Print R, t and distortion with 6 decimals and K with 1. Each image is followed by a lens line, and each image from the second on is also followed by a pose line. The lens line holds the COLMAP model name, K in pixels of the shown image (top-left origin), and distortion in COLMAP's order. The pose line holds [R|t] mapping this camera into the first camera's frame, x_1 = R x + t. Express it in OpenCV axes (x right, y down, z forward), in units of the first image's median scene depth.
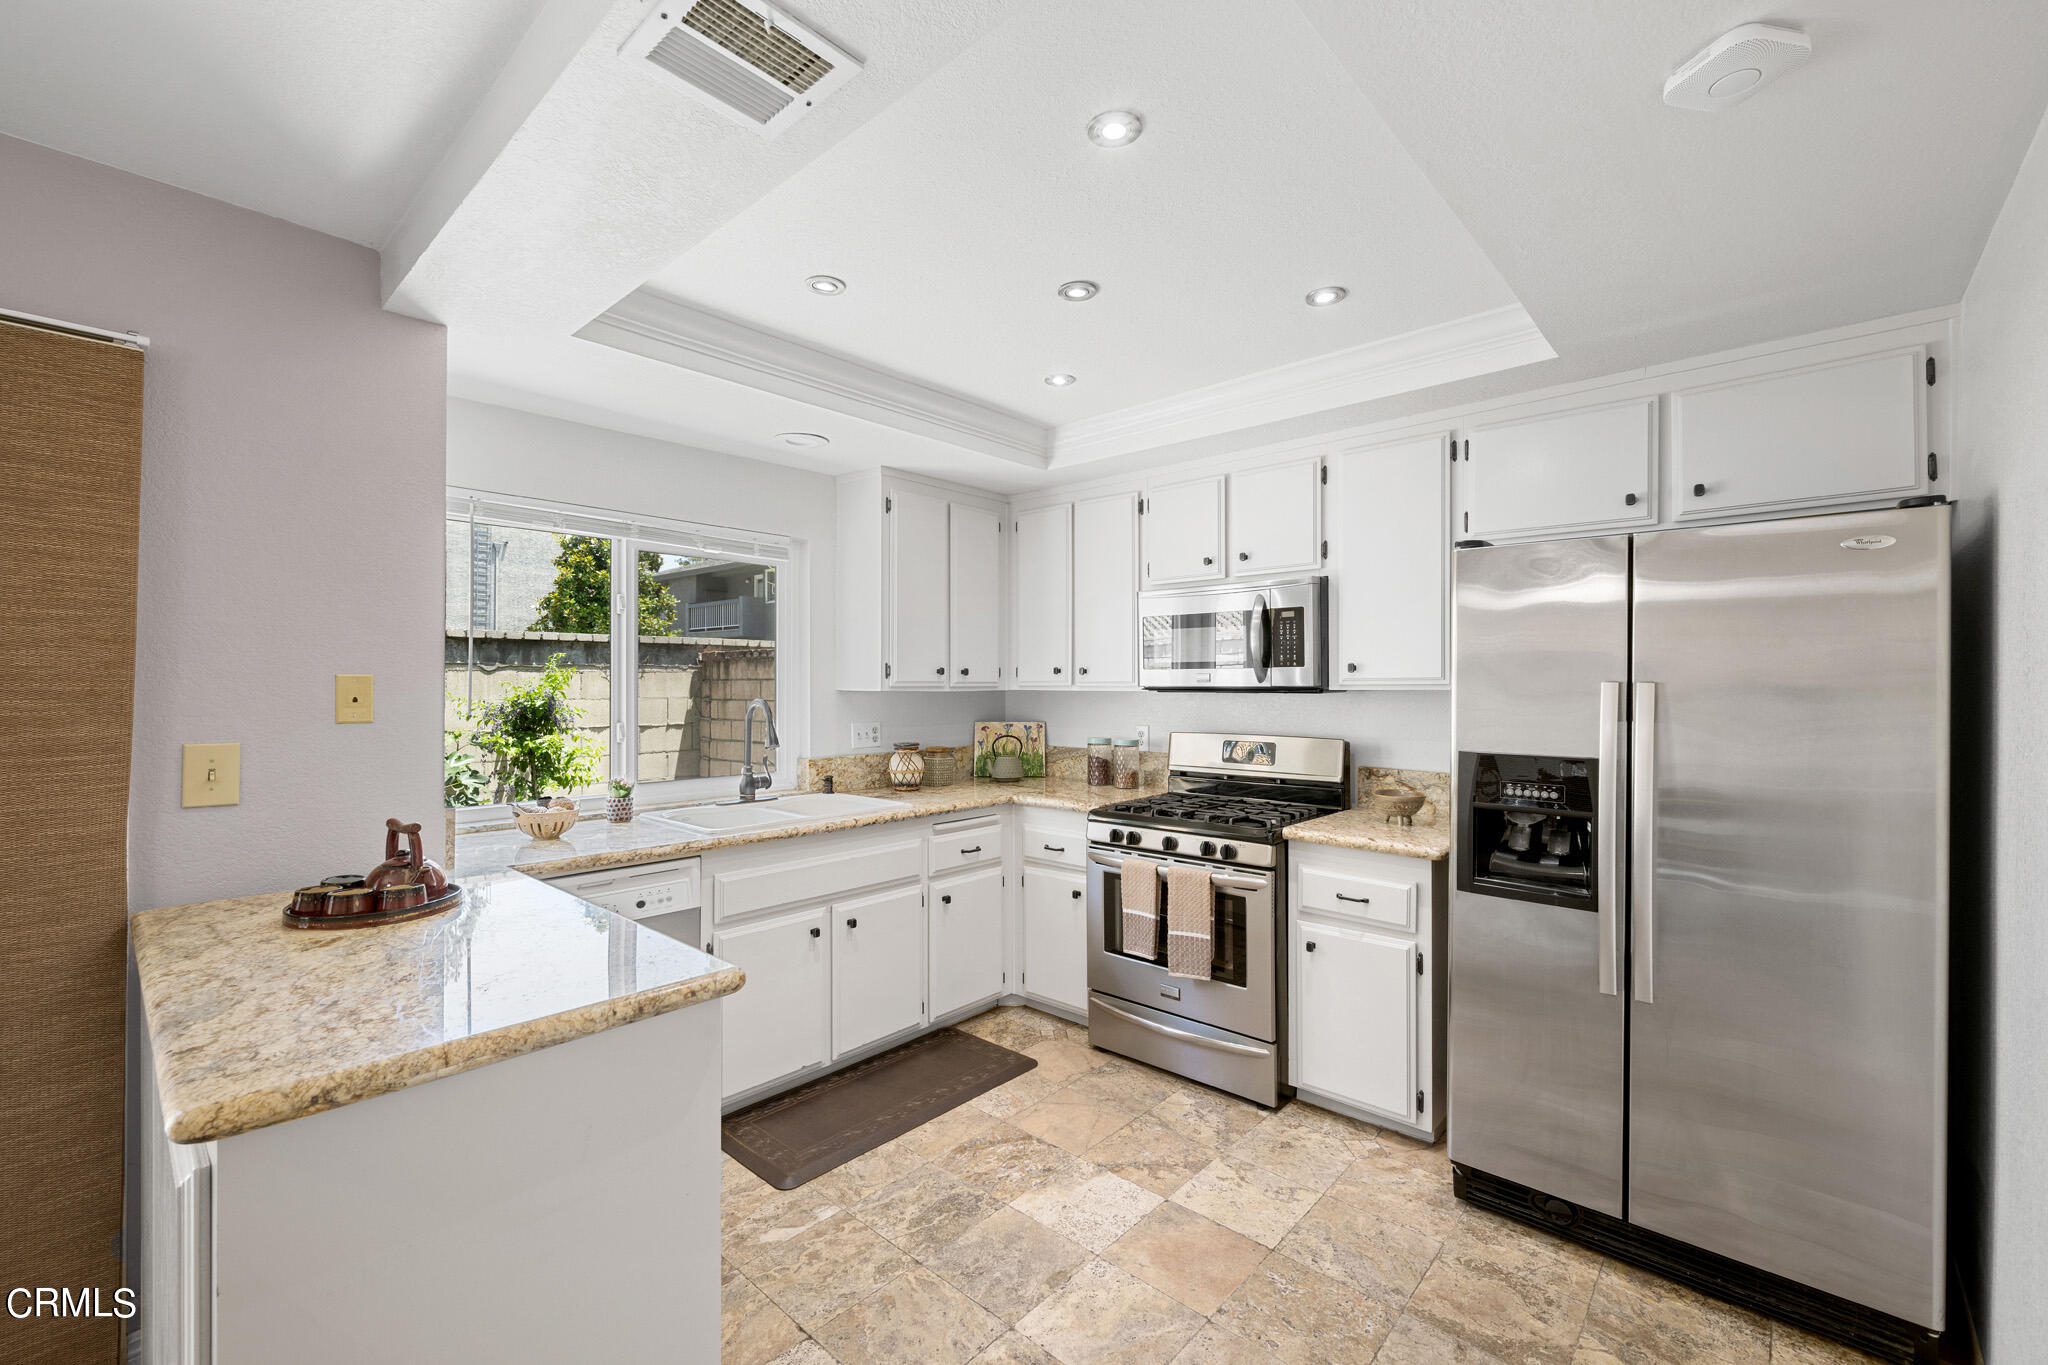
lens RADIAL K [[855.8, 0, 1027.5], [0, 855.8, 683.7], [0, 0, 1]] dist [0.003765, 0.000128]
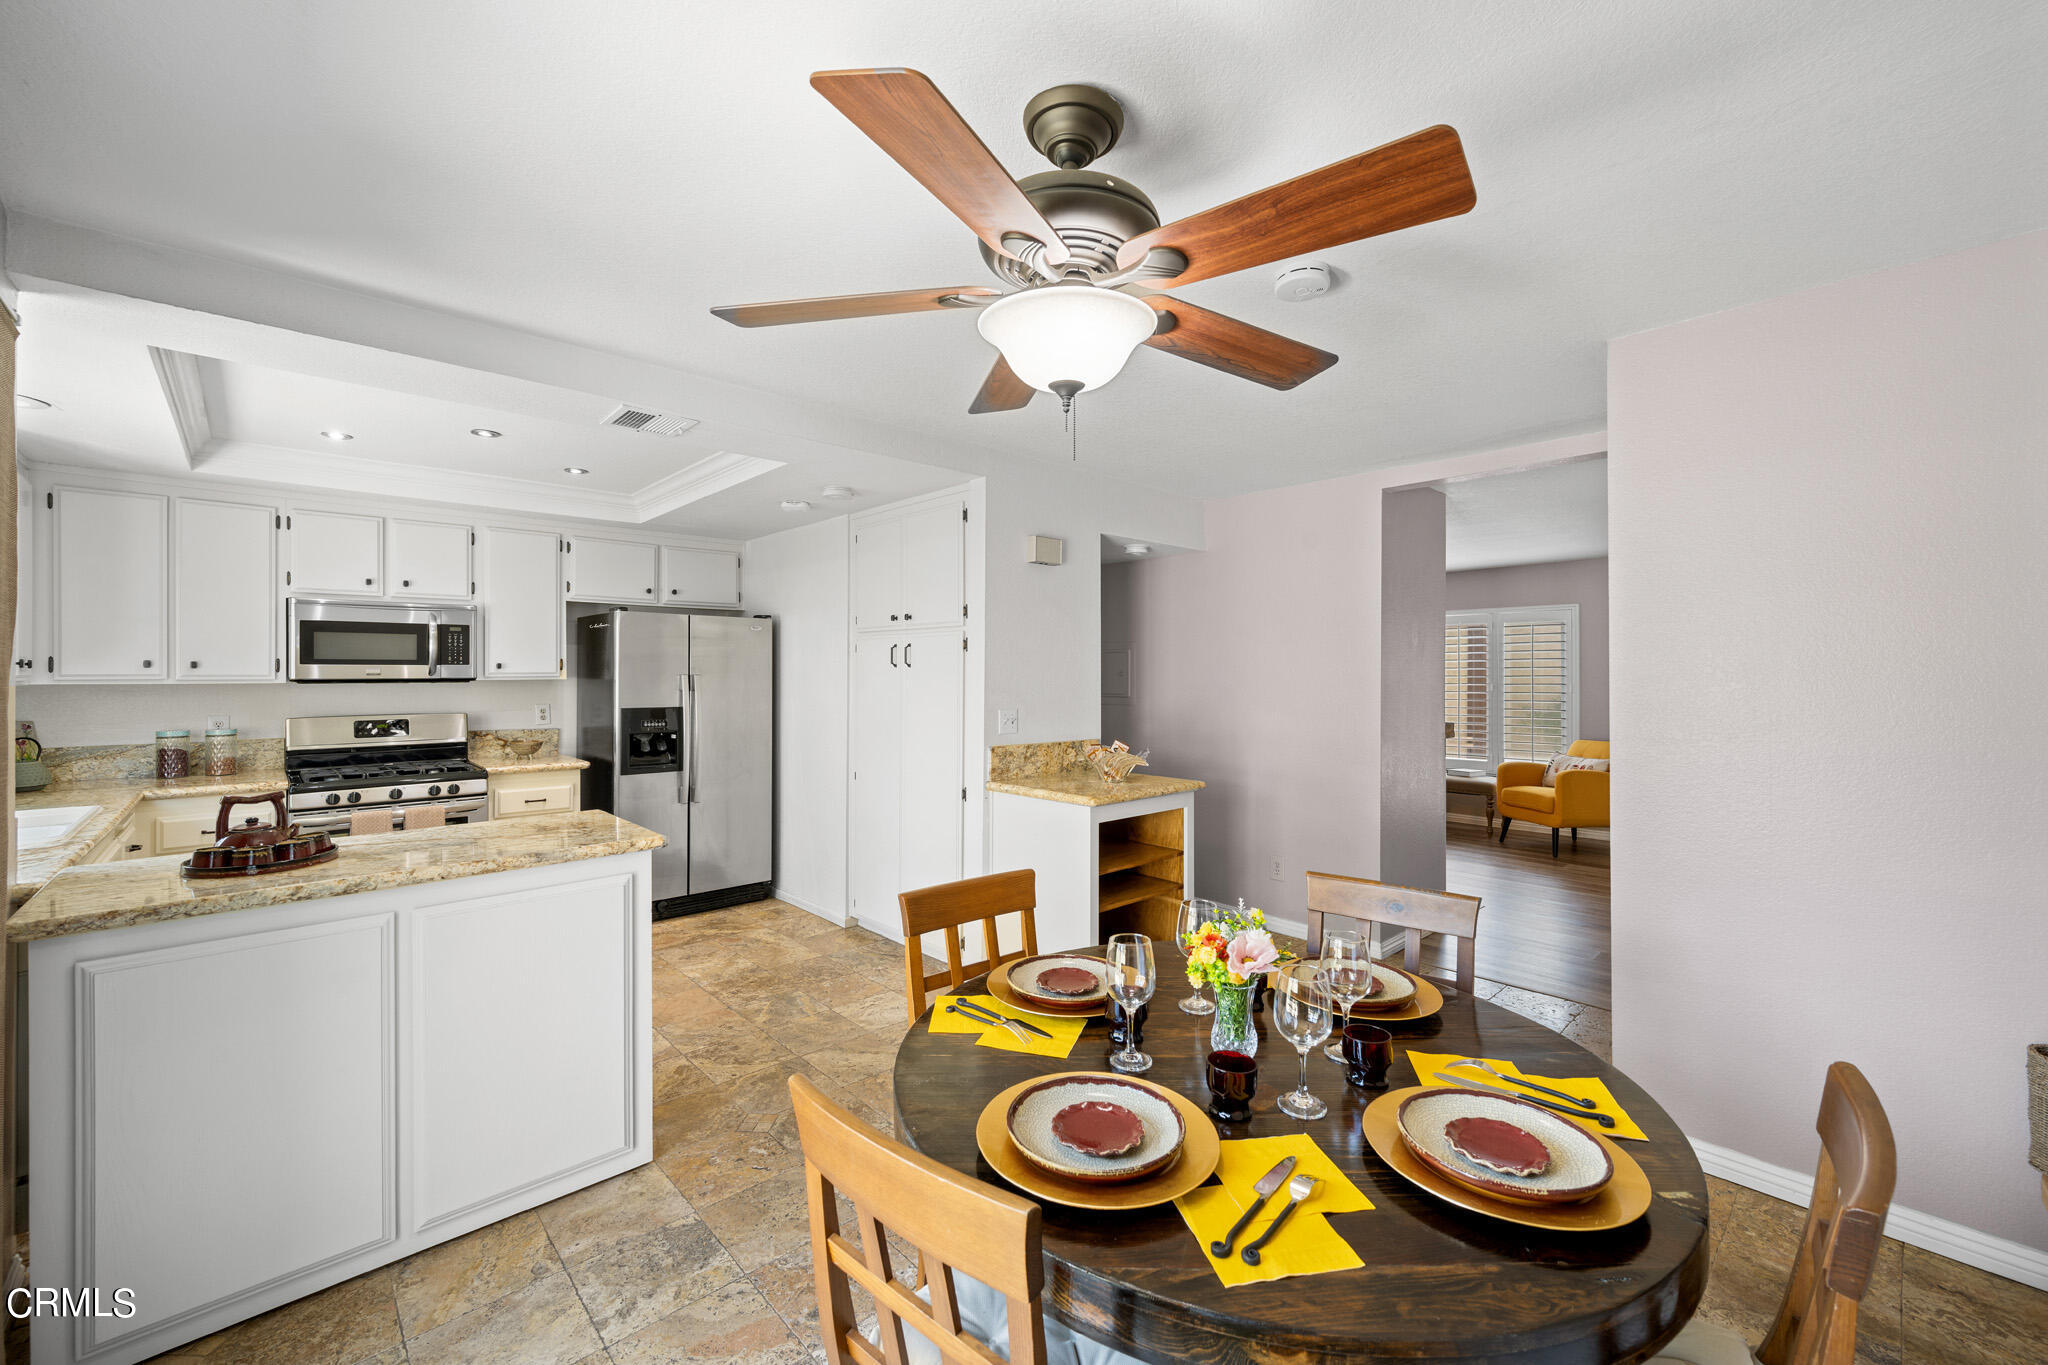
lens RADIAL K [[840.0, 0, 1024.5], [0, 840.0, 675.4], [0, 0, 1]] dist [0.003988, 0.000414]
pose [[0.107089, -0.003927, 0.994242, -1.000609], [-0.000456, 0.999992, 0.003998, -0.007413], [-0.994249, -0.000882, 0.107086, -0.131423]]
